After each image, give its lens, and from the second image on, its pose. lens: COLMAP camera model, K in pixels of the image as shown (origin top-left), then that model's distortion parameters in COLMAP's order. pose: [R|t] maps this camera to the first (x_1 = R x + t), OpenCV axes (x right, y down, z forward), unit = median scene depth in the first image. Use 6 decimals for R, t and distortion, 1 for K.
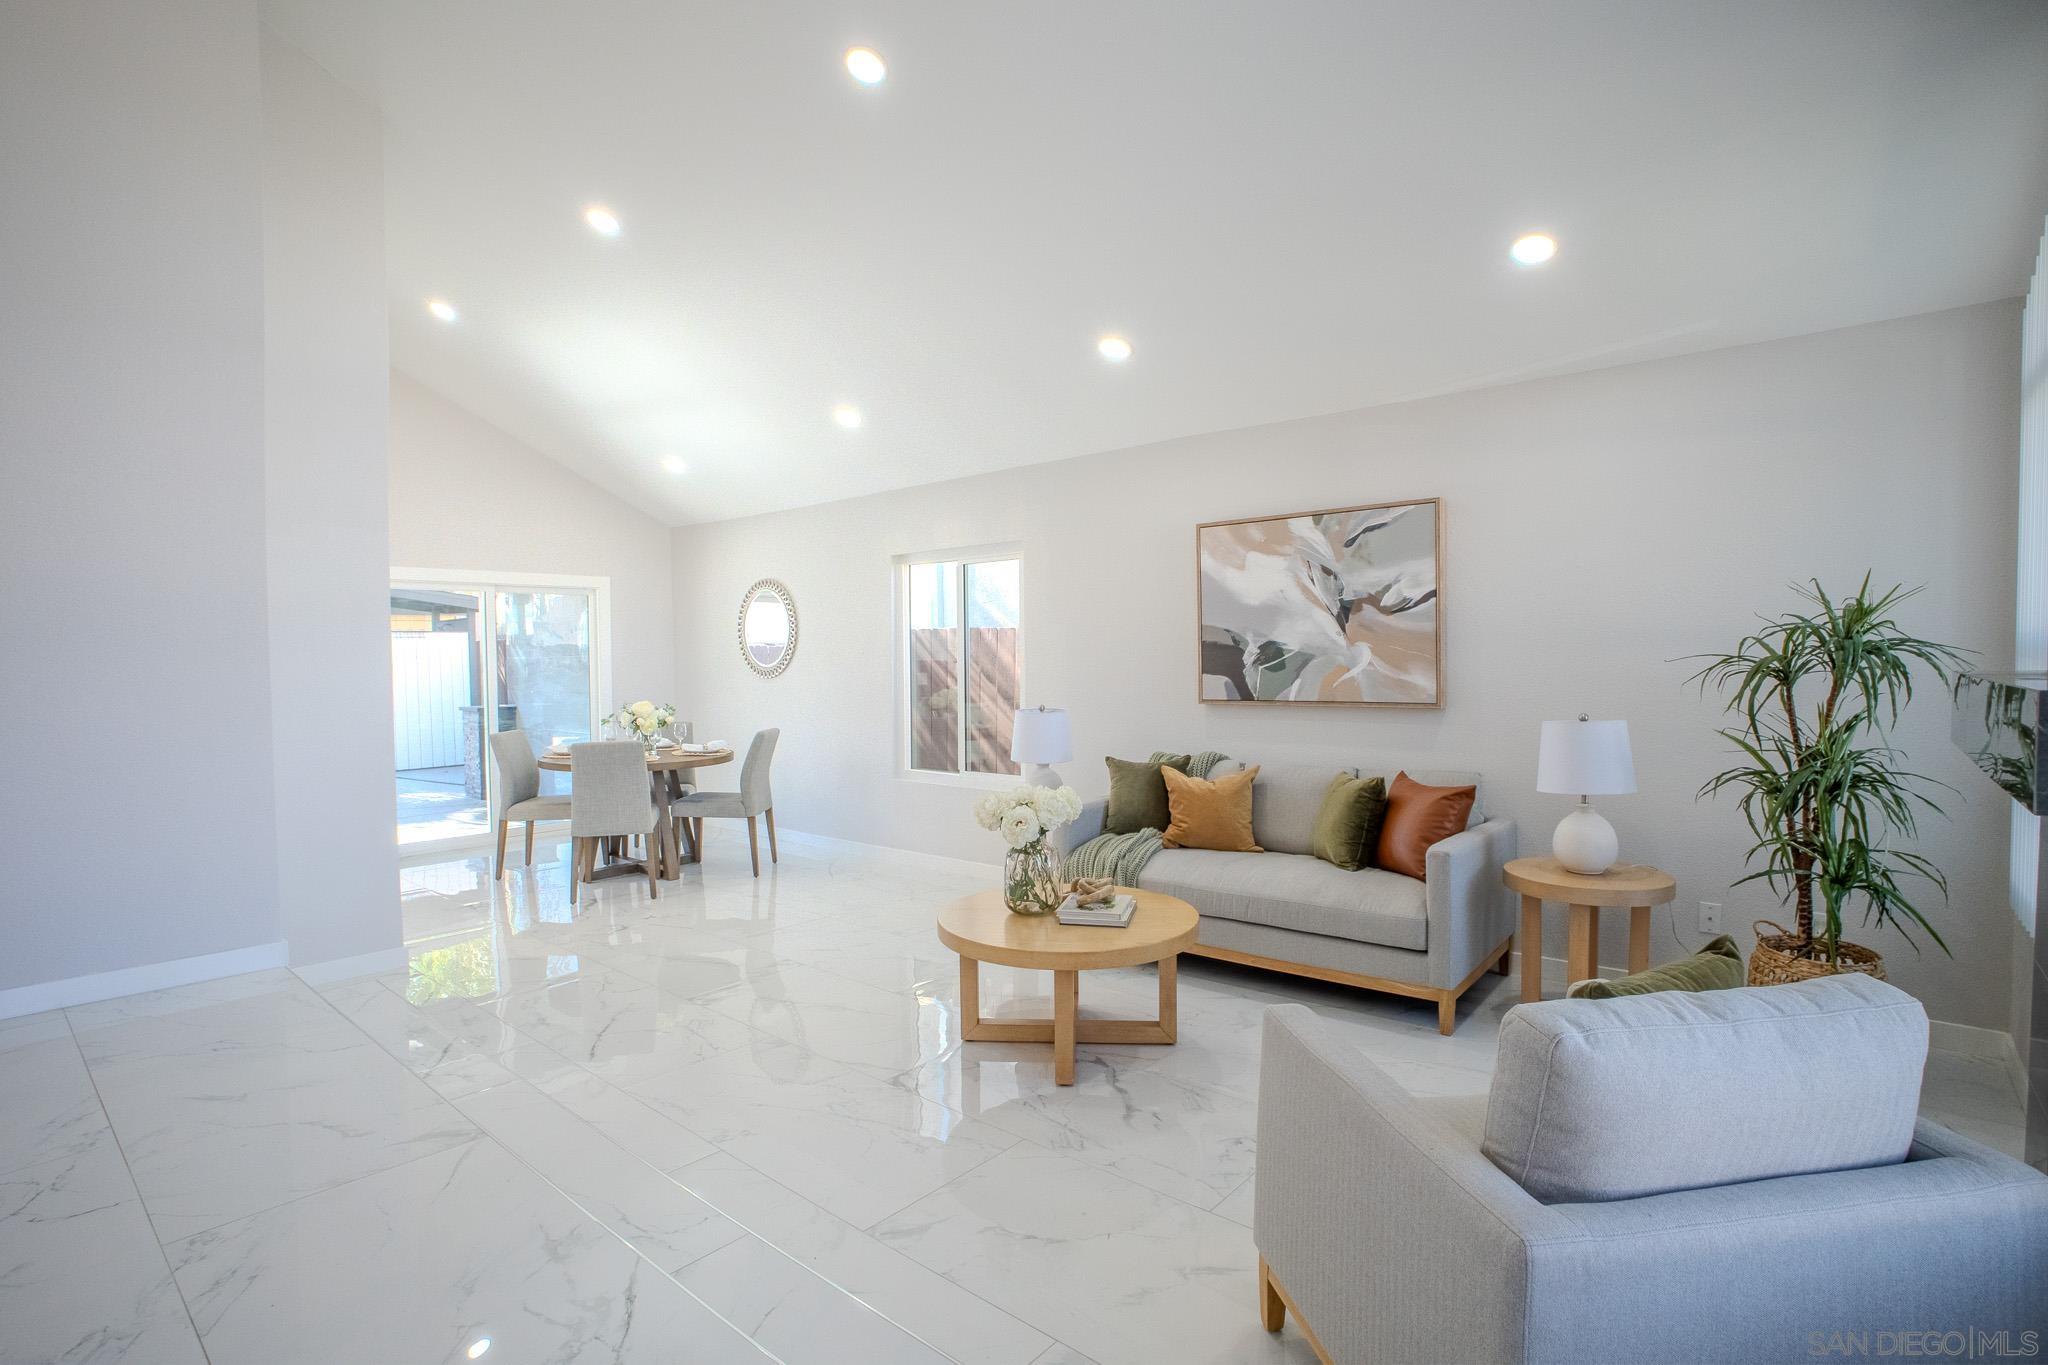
lens RADIAL K [[1002.9, 0, 1025.3], [0, 1002.9, 686.3], [0, 0, 1]] dist [-0.078268, 0.030687]
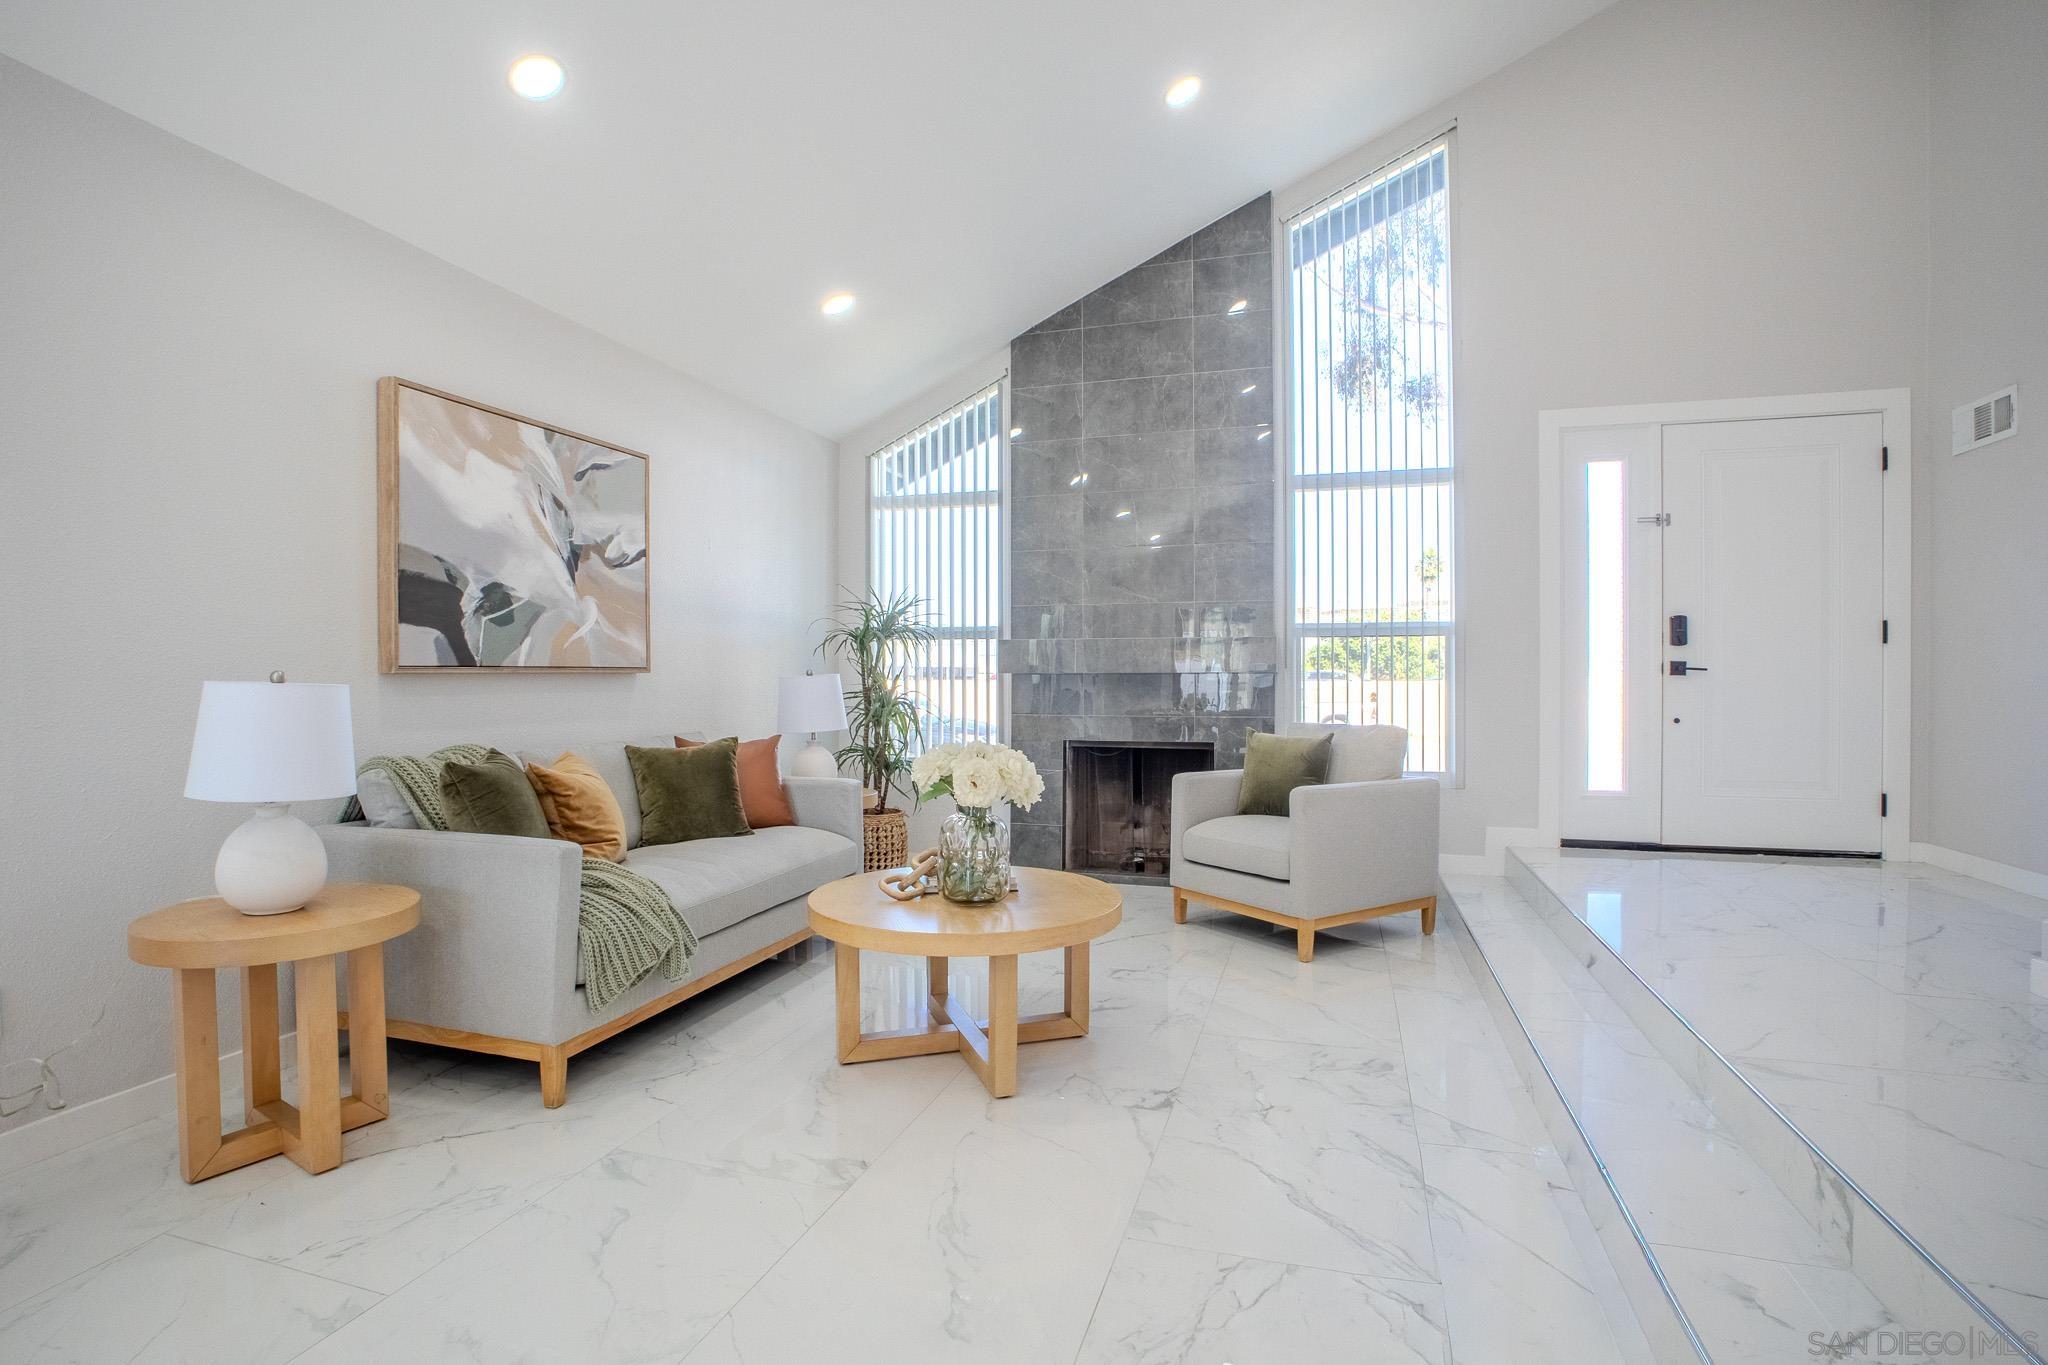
lens RADIAL K [[1002.9, 0, 1025.3], [0, 1002.9, 686.3], [0, 0, 1]] dist [-0.078268, 0.030687]
pose [[-0.405115, -0.001935, 0.914264, -0.567670], [0.021806, 0.999693, 0.011779, 0.029715], [-0.914006, 0.024709, -0.404948, 0.970582]]
